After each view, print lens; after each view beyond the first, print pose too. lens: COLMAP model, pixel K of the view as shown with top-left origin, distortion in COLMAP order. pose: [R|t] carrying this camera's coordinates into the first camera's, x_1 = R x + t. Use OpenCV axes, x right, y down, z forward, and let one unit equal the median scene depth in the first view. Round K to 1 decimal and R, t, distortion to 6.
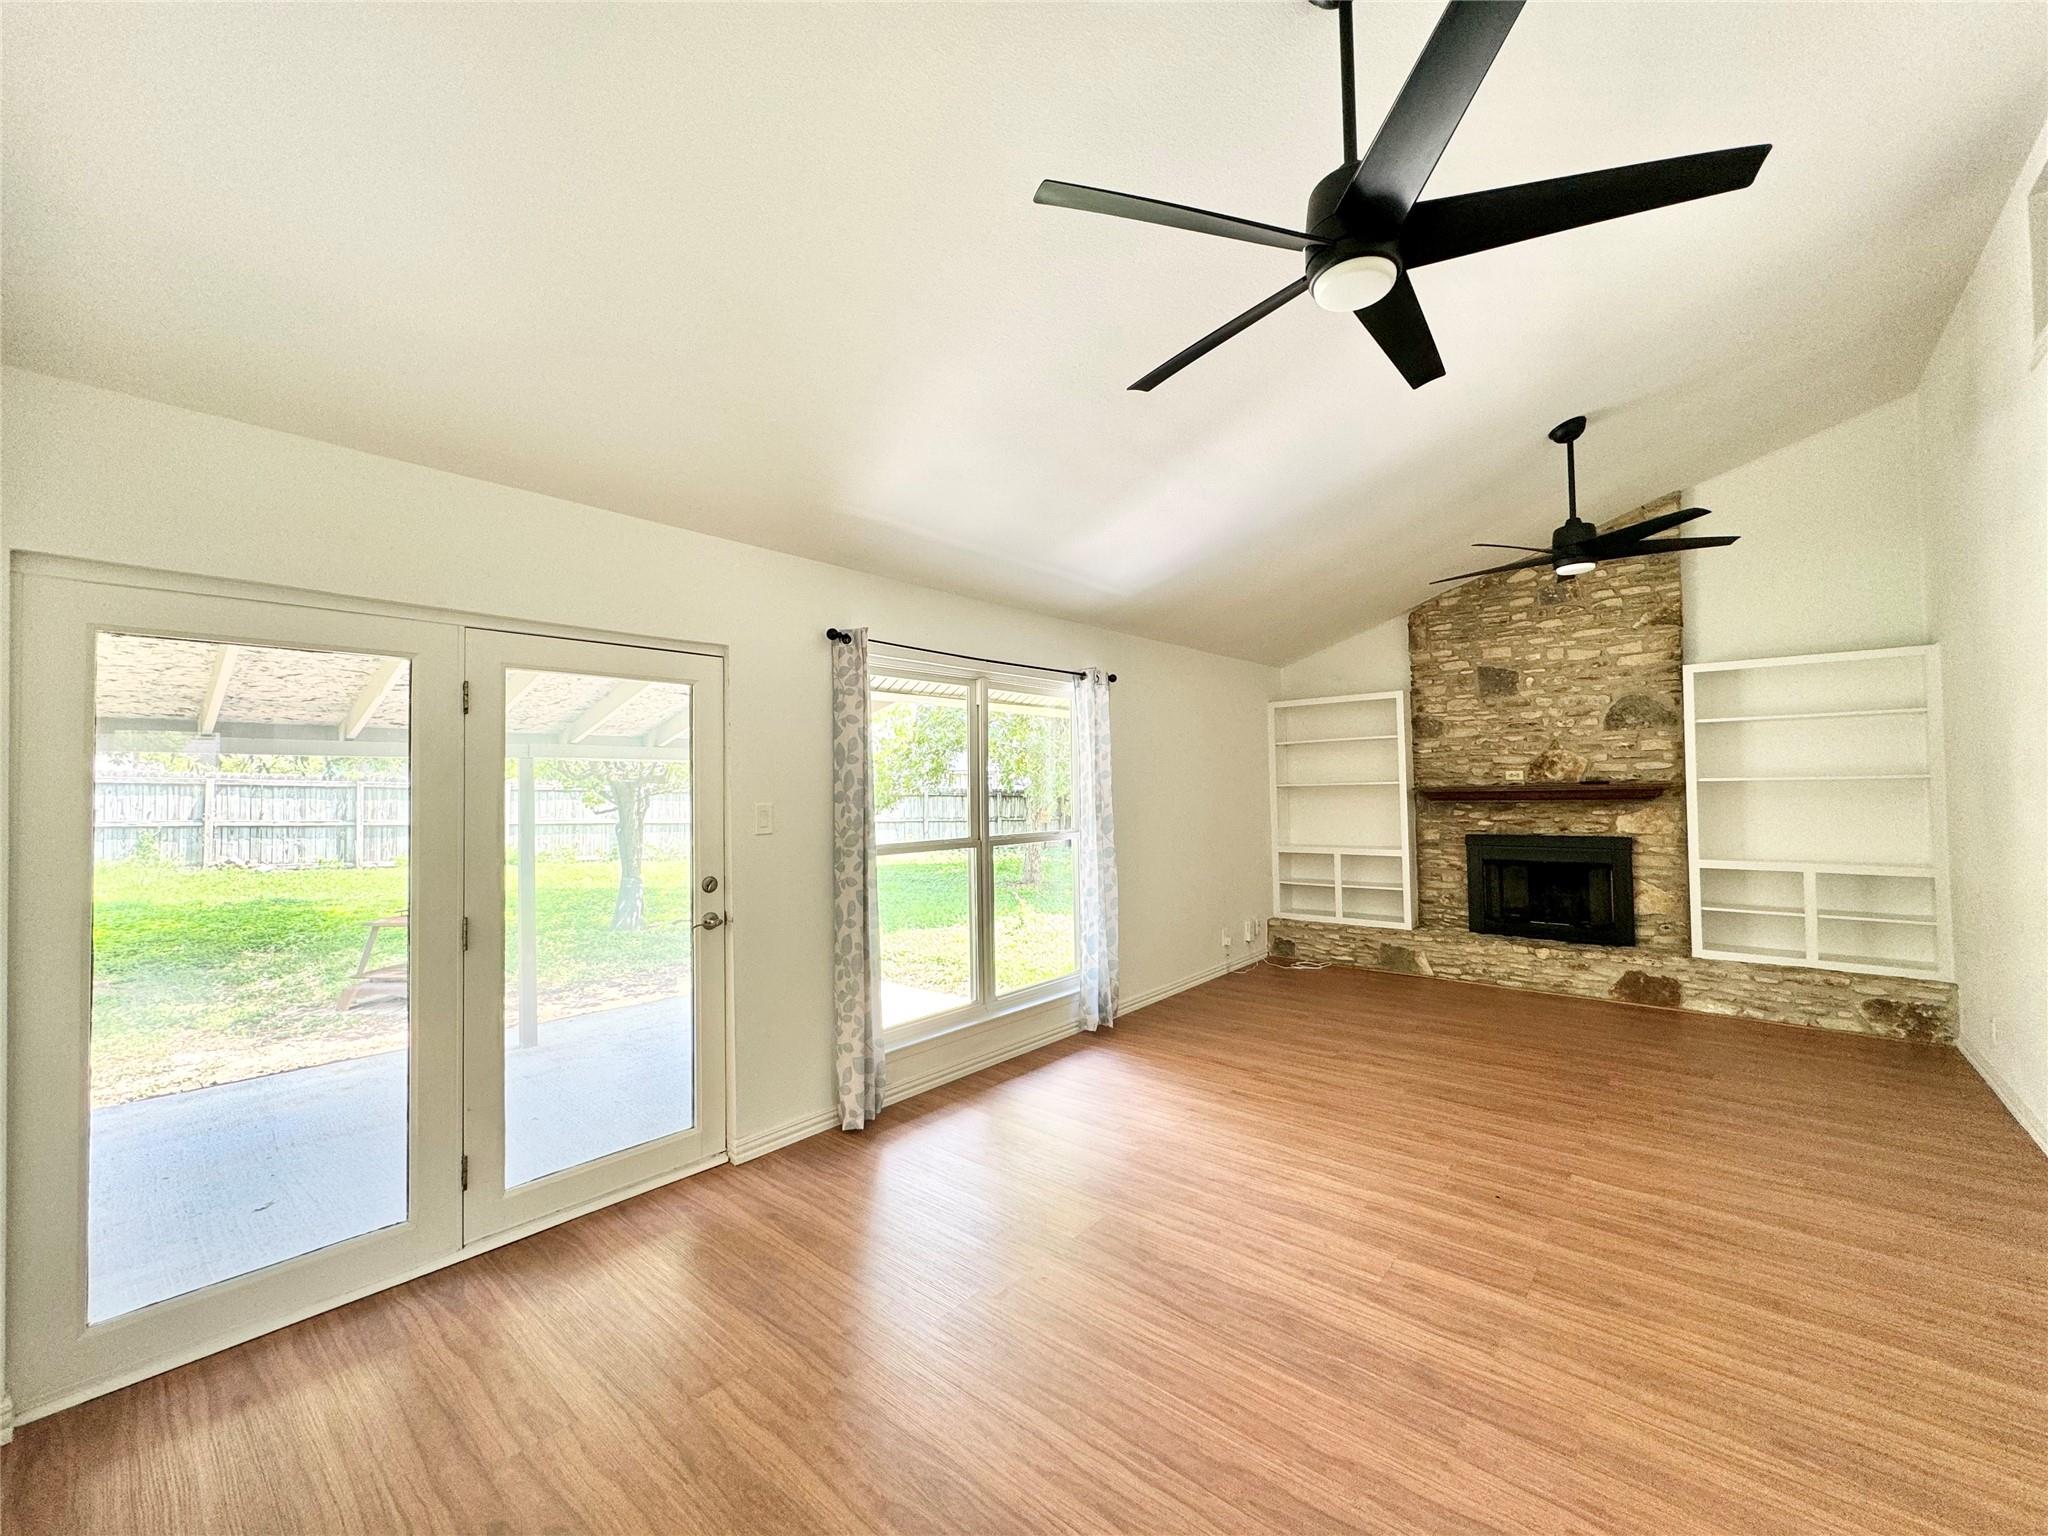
lens RADIAL K [[815.3, 0, 1023.9], [0, 815.3, 765.3], [0, 0, 1]] dist [0.000151, -0.000003]
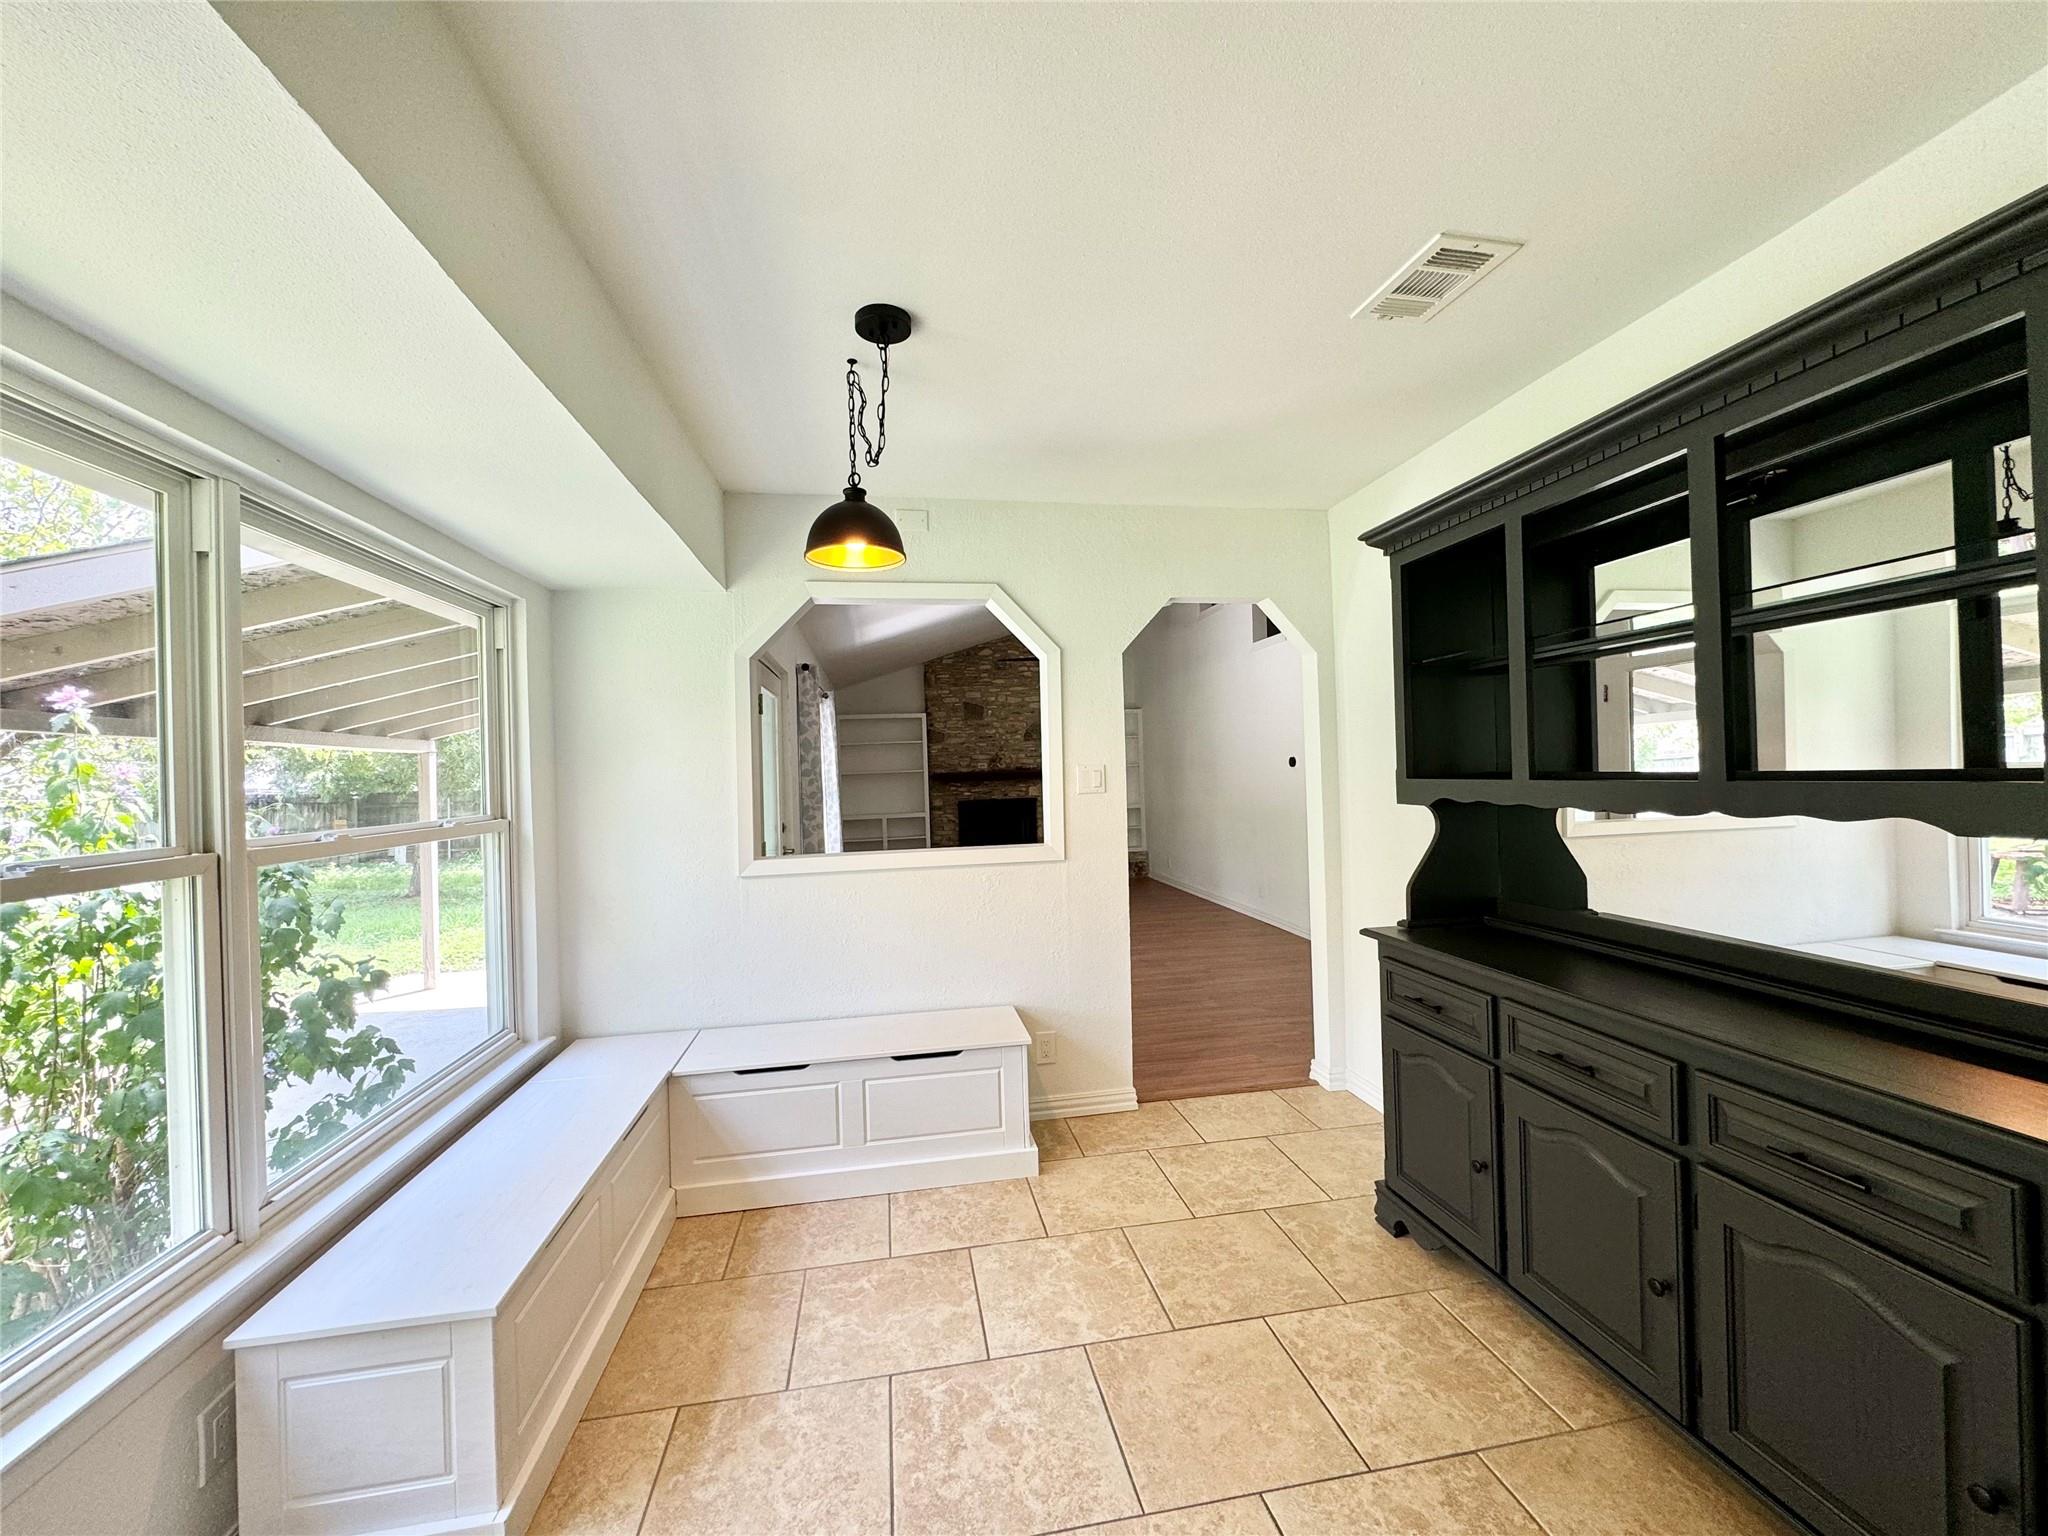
lens RADIAL K [[815.3, 0, 1027.0], [0, 815.3, 770.4], [0, 0, 1]] dist [0.000151, -0.000003]
pose [[0.631571, -0.001585, 0.775316, -0.681403], [-0.000118, 0.999998, 0.002140, 0.018027], [-0.775318, -0.001443, 0.631570, -0.173347]]
